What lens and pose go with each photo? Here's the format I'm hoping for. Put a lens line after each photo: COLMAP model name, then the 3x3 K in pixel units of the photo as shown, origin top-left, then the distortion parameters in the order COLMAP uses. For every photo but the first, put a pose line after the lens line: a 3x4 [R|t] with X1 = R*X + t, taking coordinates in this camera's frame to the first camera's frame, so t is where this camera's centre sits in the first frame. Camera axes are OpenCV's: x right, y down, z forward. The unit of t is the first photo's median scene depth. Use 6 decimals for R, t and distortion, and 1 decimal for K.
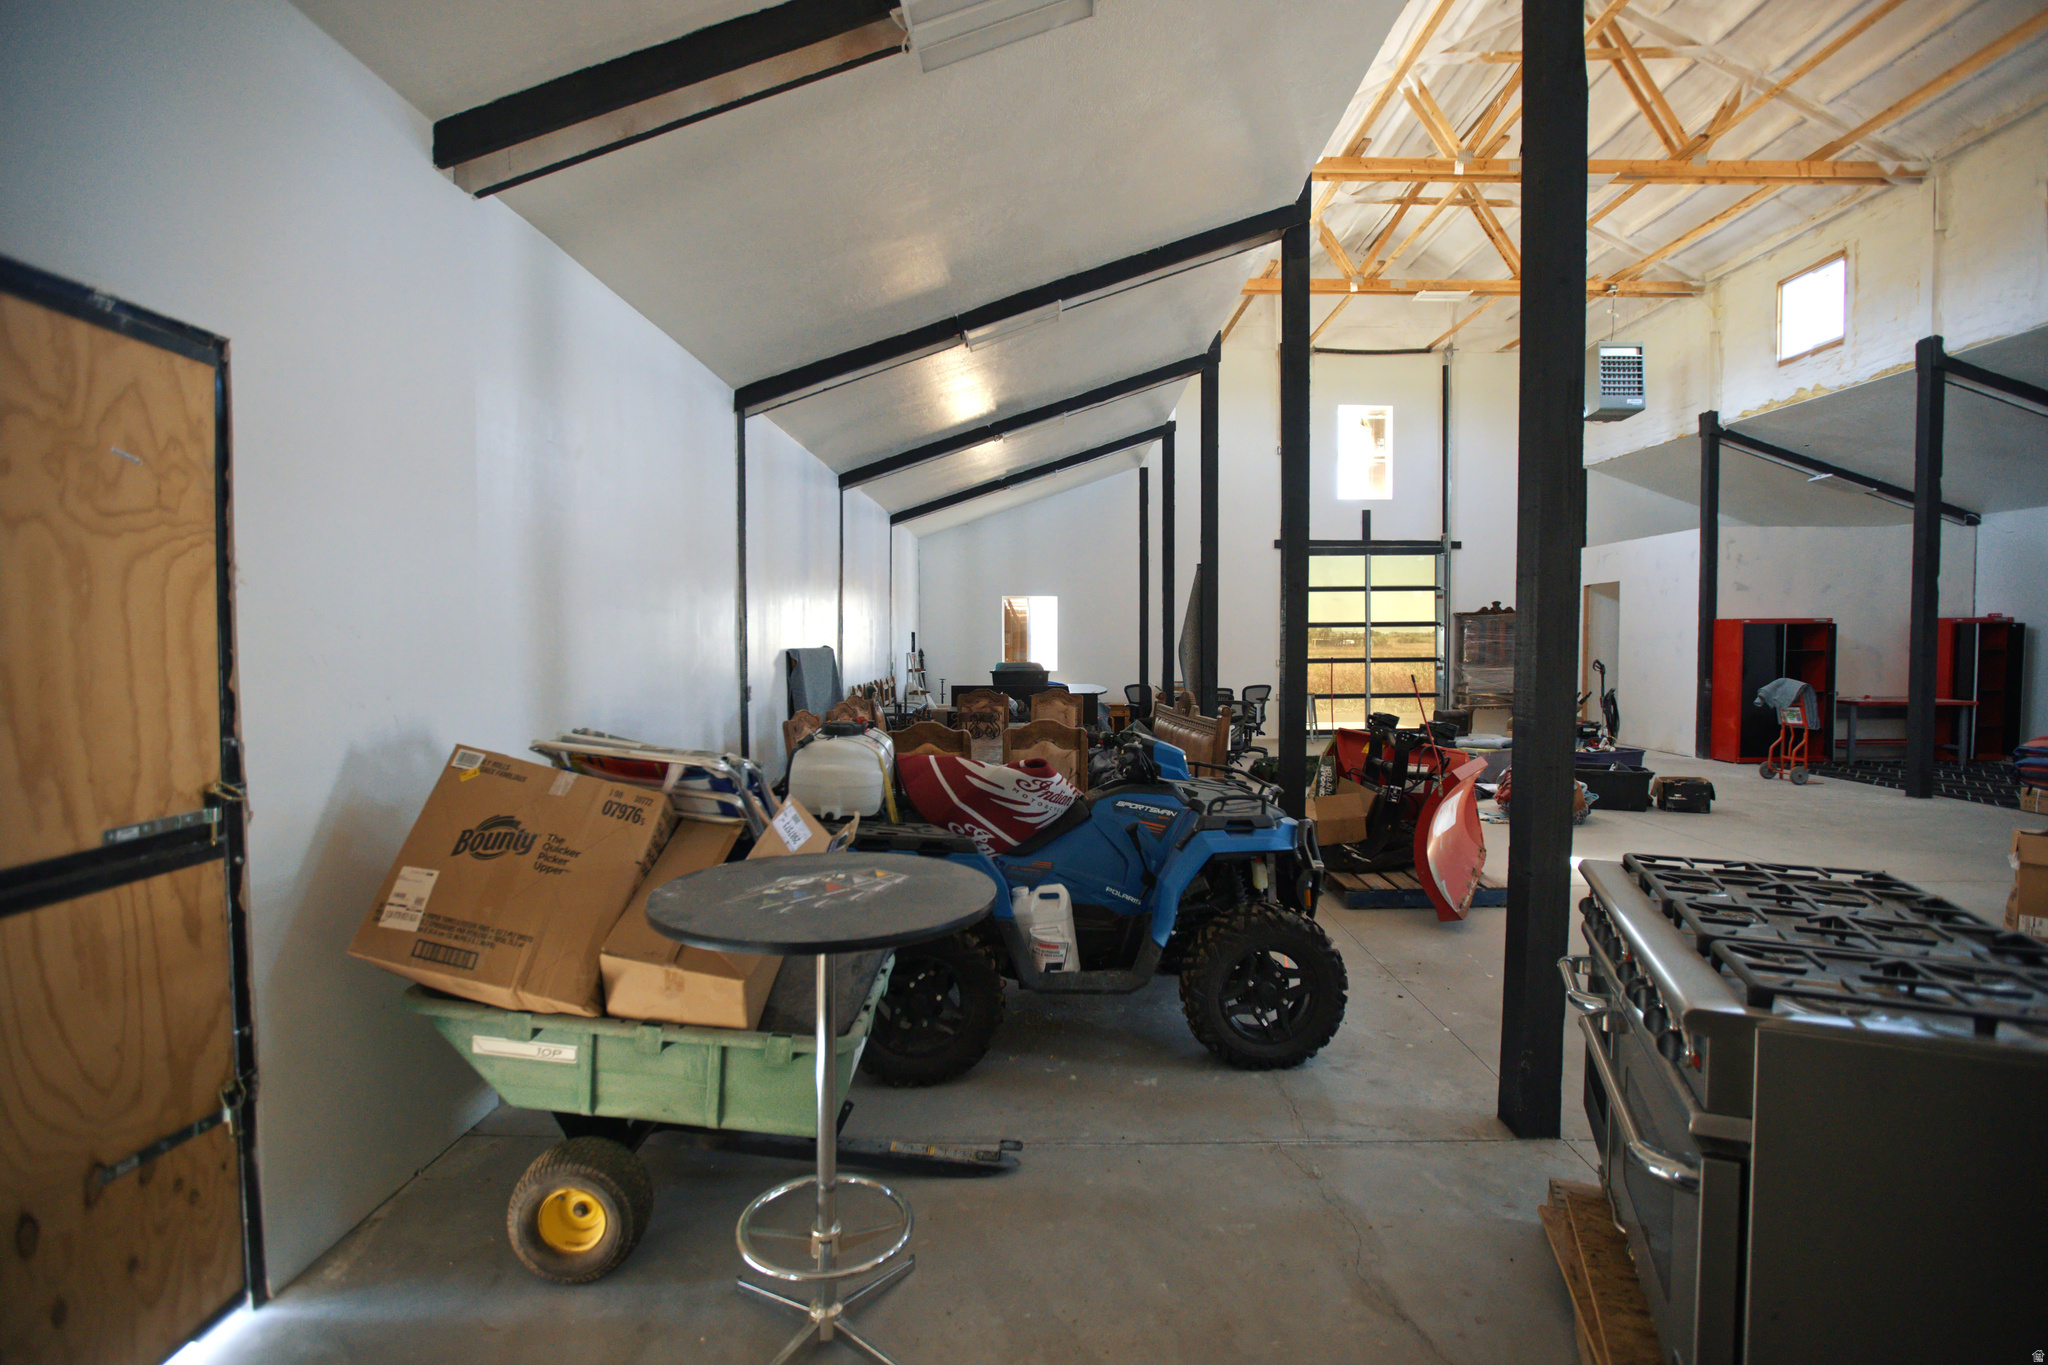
lens RADIAL K [[941.2, 0, 1072.8], [0, 941.2, 667.9], [0, 0, 1]] dist [-0.010078, 0.000518]
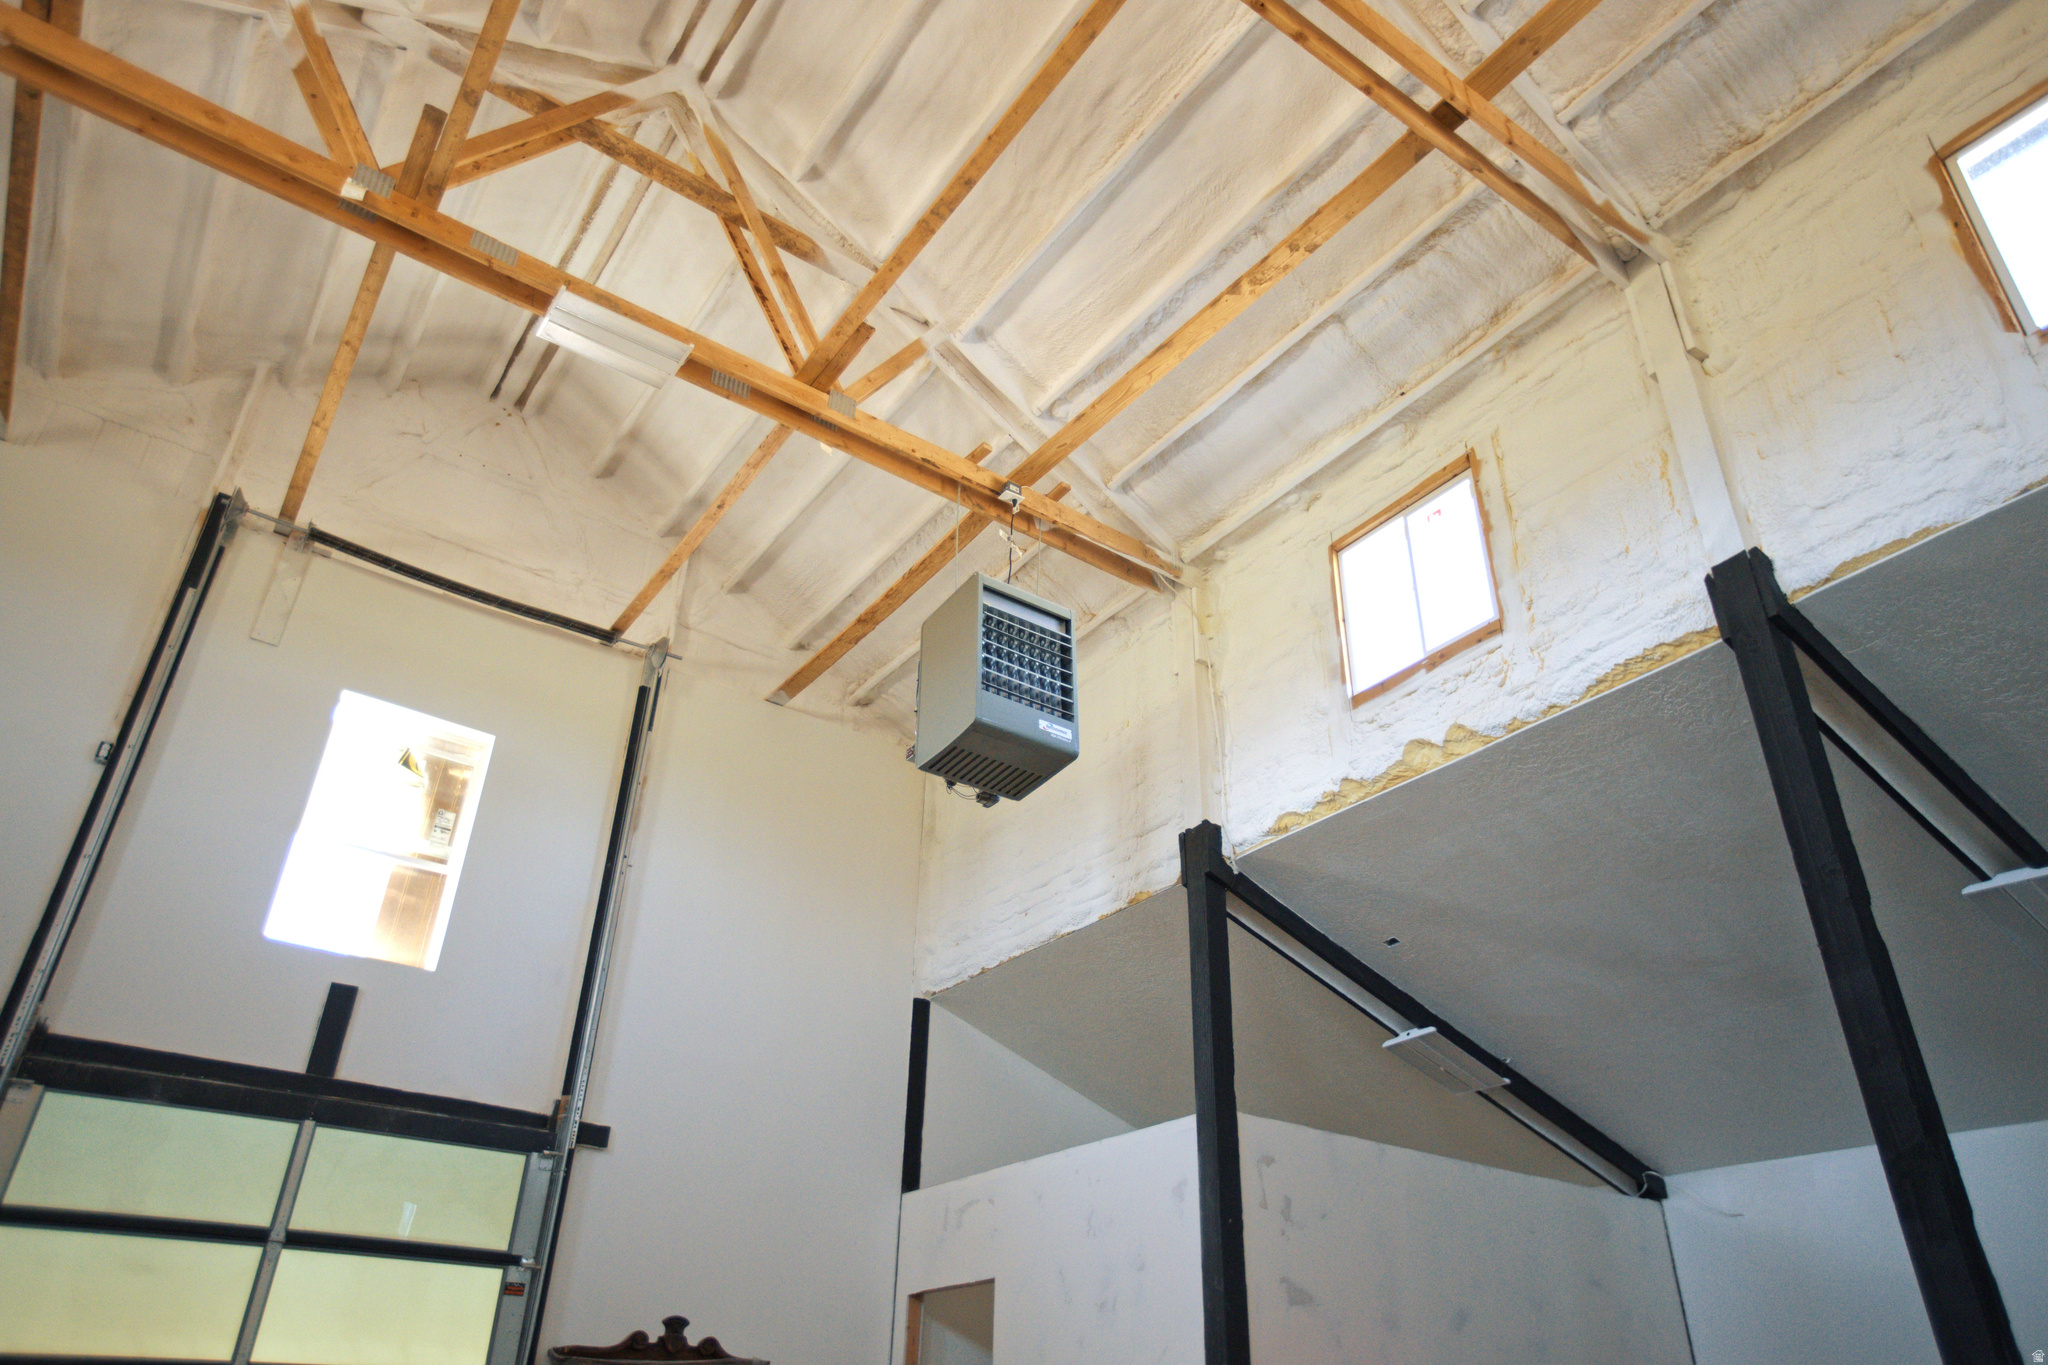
lens RADIAL K [[1351.0, 0, 1024.0], [0, 1351.0, 682.5], [0, 0, 1]] dist [-0.007693, 0.001650]
pose [[0.840461, 0.297296, 0.453035, 0.329694], [-0.010297, 0.844666, -0.535194, -0.007297], [-0.541774, 0.445145, 0.712970, 0.597742]]
